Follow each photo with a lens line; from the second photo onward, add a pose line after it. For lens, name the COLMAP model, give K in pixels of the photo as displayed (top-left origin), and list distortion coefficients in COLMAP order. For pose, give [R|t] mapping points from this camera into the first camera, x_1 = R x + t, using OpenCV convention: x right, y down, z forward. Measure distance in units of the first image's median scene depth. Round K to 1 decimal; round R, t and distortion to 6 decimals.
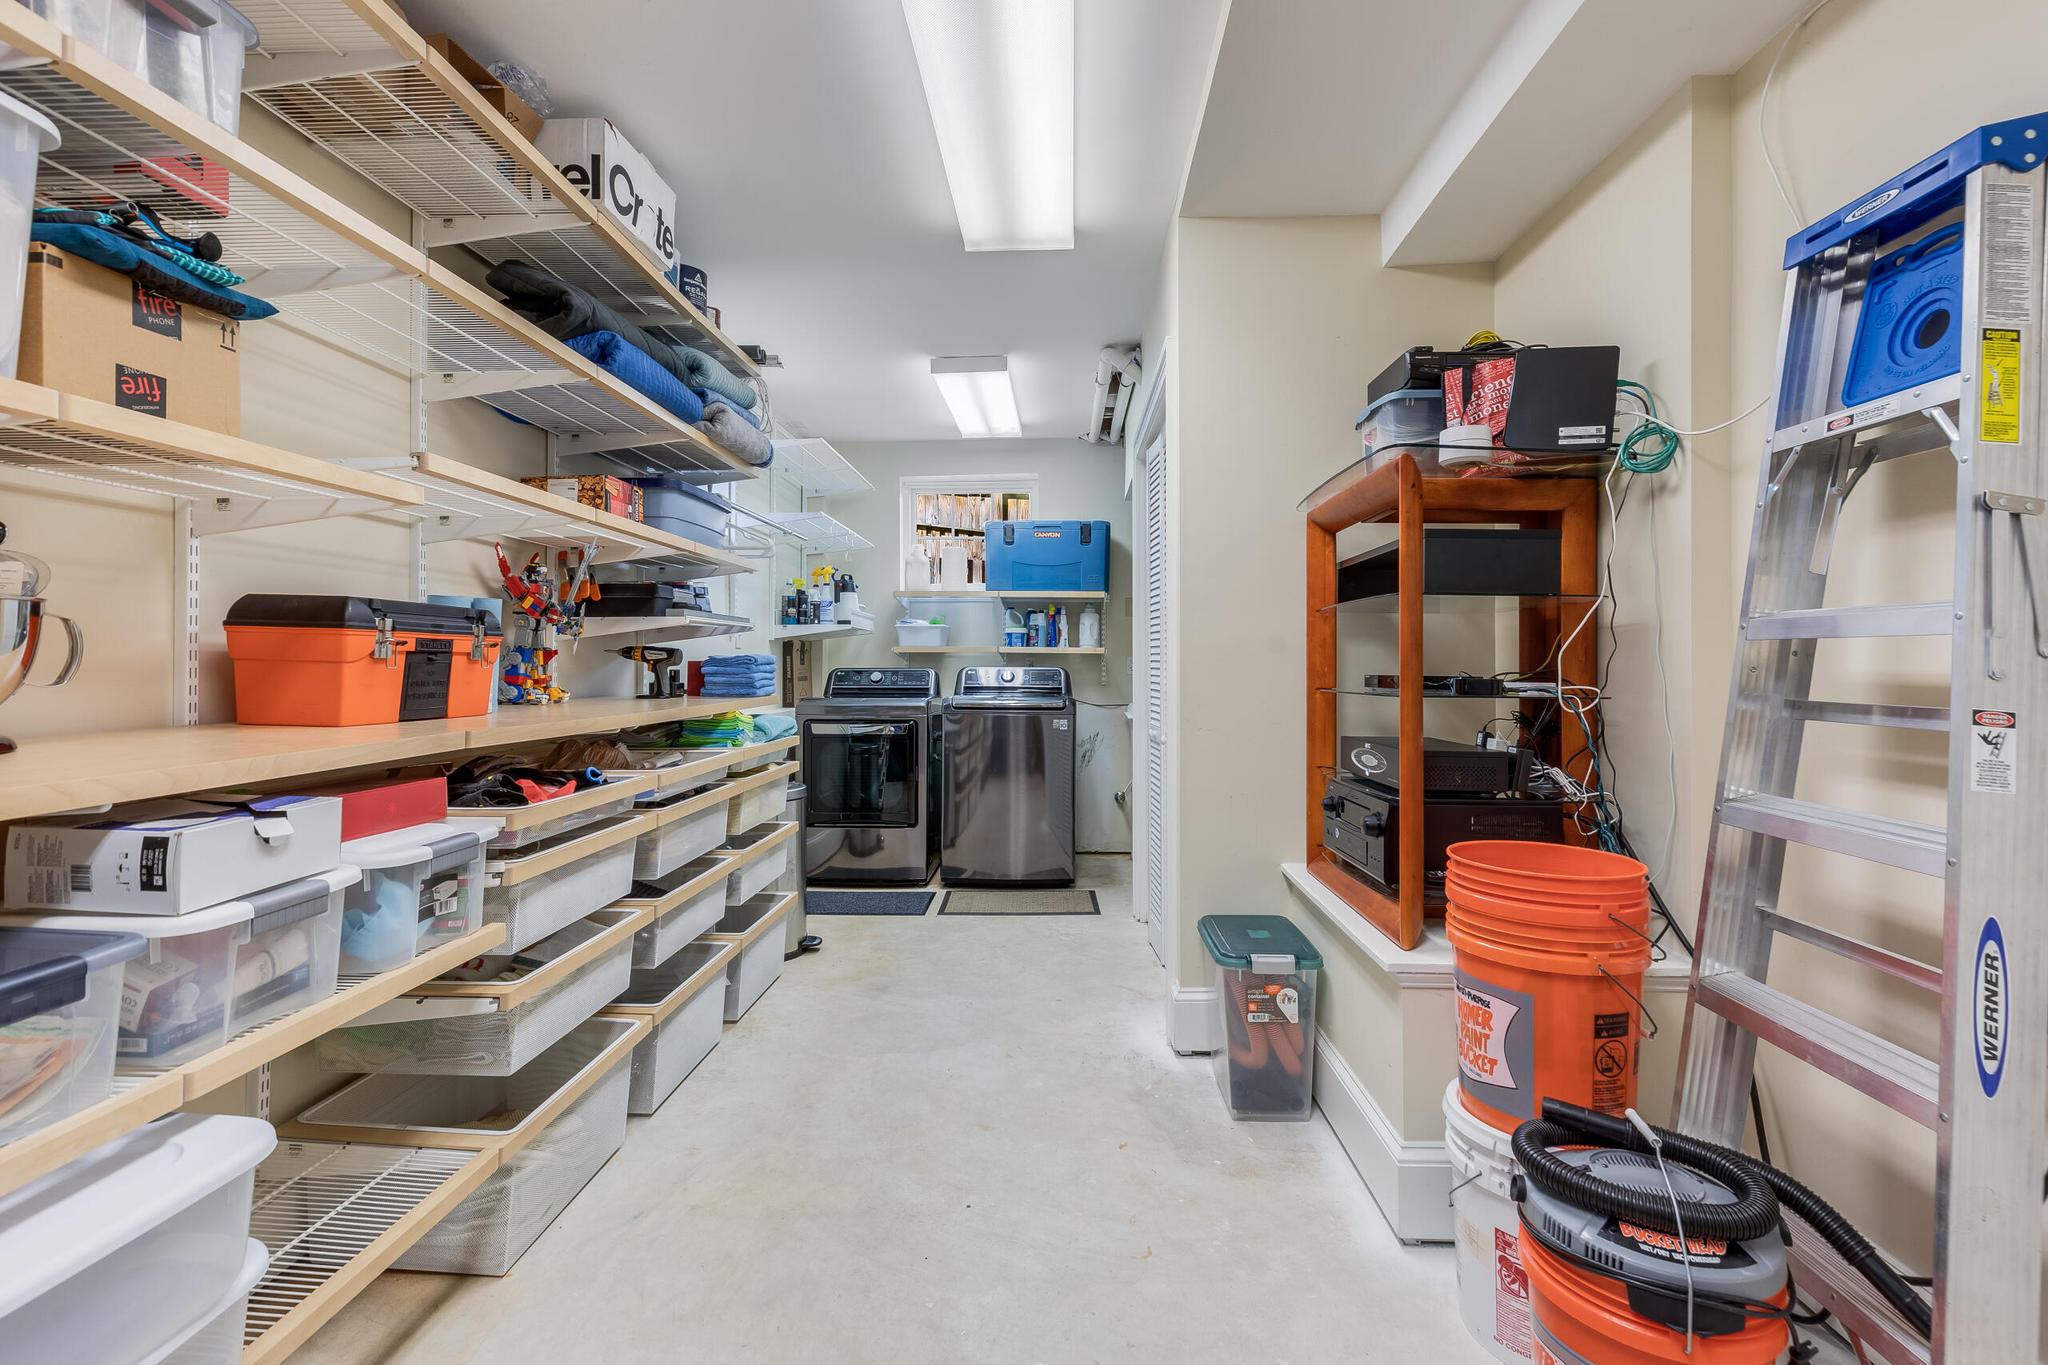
lens RADIAL K [[922.1, 0, 1023.5], [0, 922.1, 671.2], [0, 0, 1]] dist [0.002457, 0.000326]
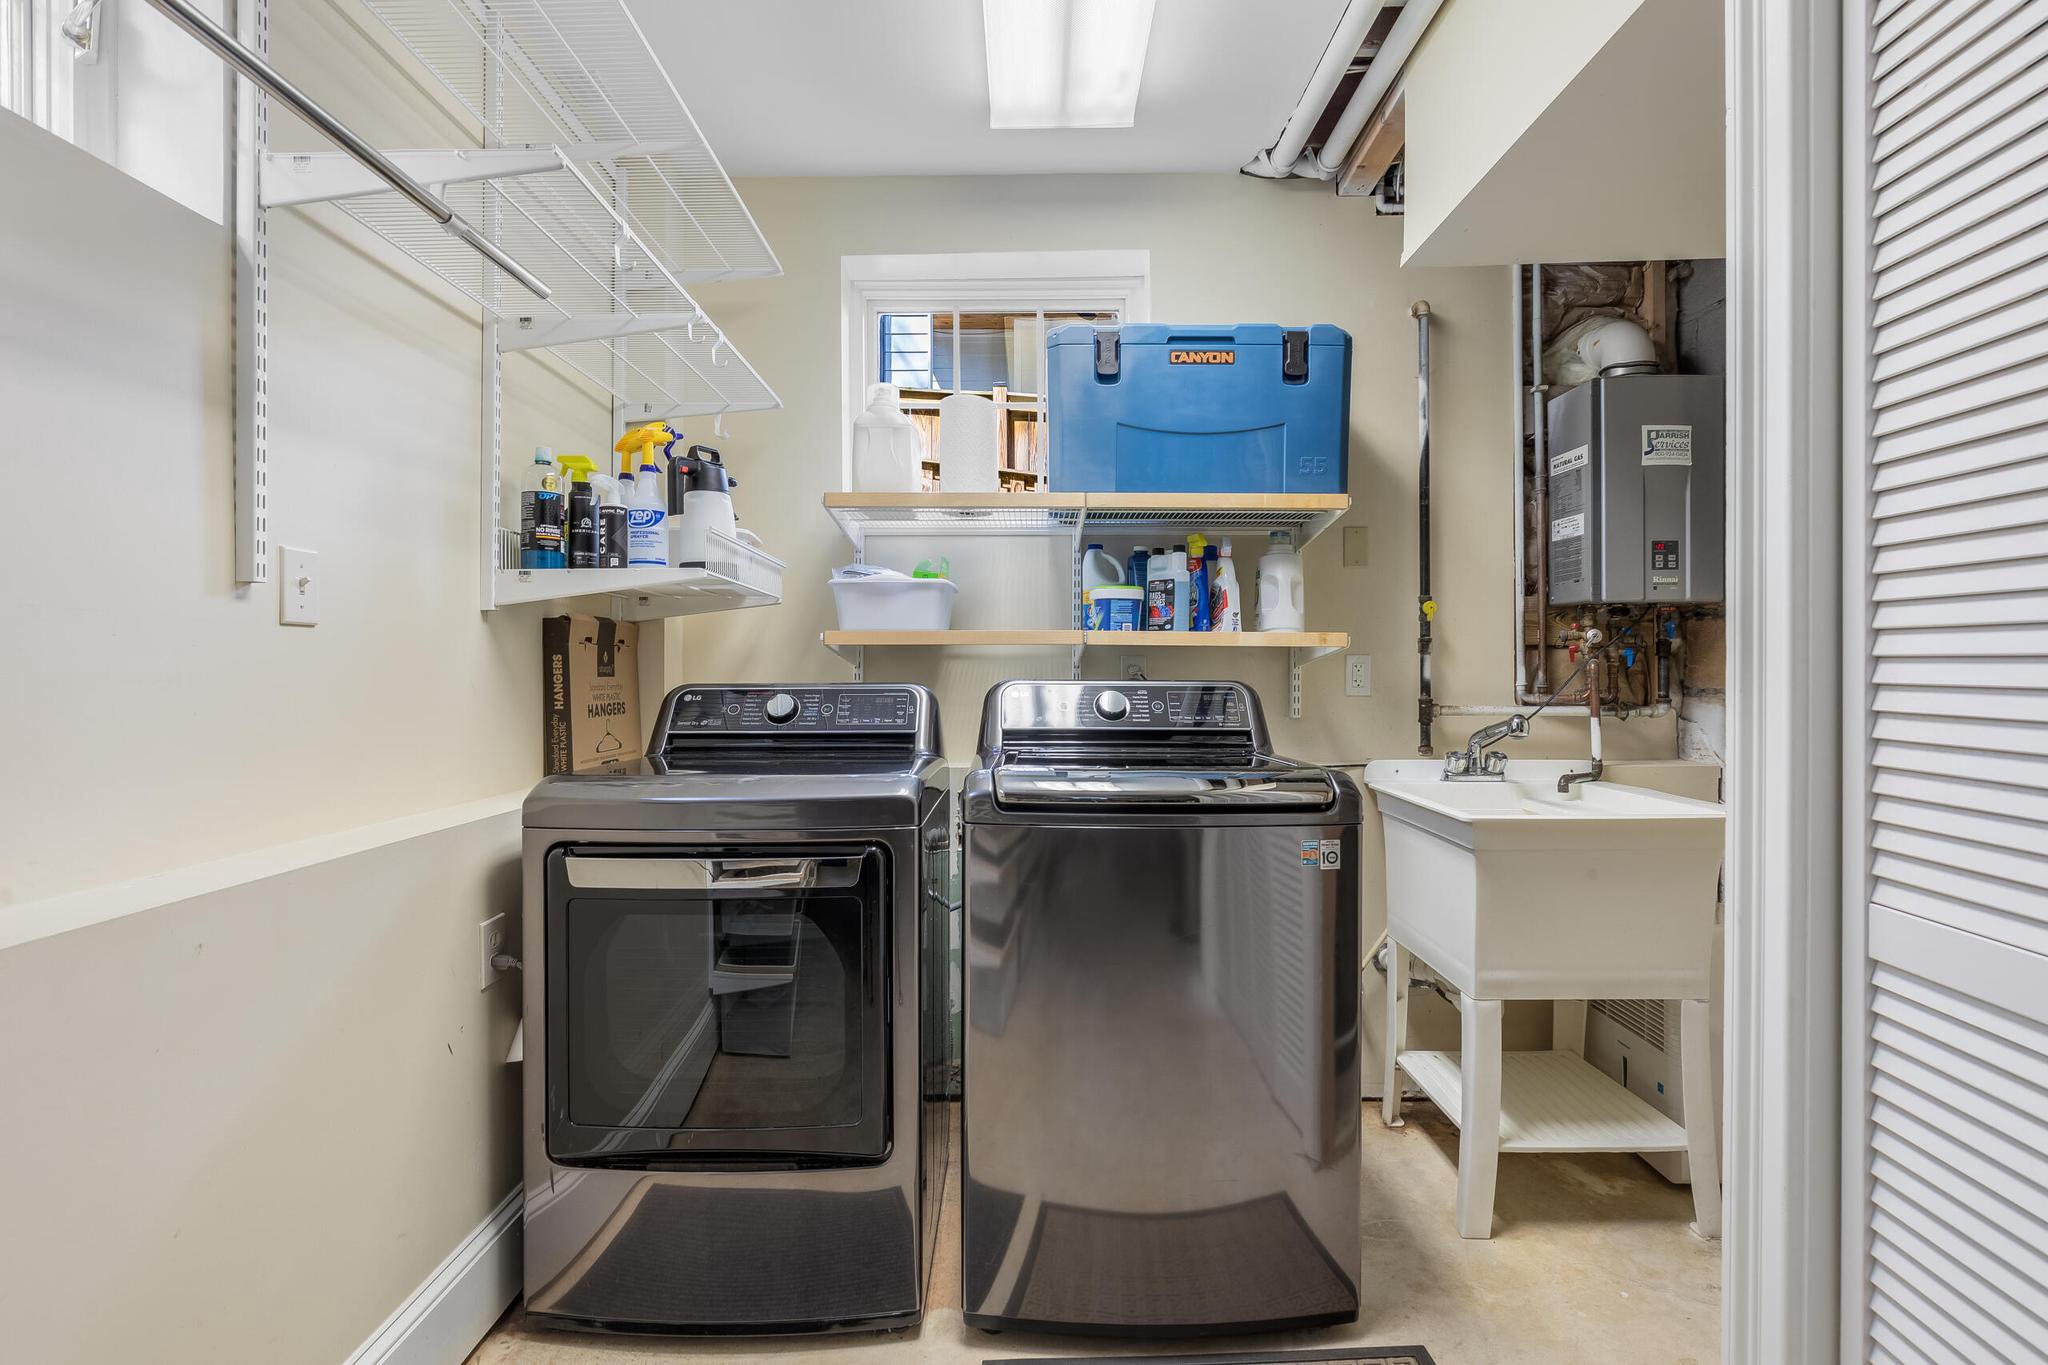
lens RADIAL K [[922.1, 0, 1023.5], [0, 922.1, 671.2], [0, 0, 1]] dist [0.002457, 0.000326]
pose [[0.998793, -0.004197, 0.048930, -0.073160], [0.004534, 0.999967, -0.006785, -0.005528], [-0.048900, 0.006999, 0.998779, 0.584923]]
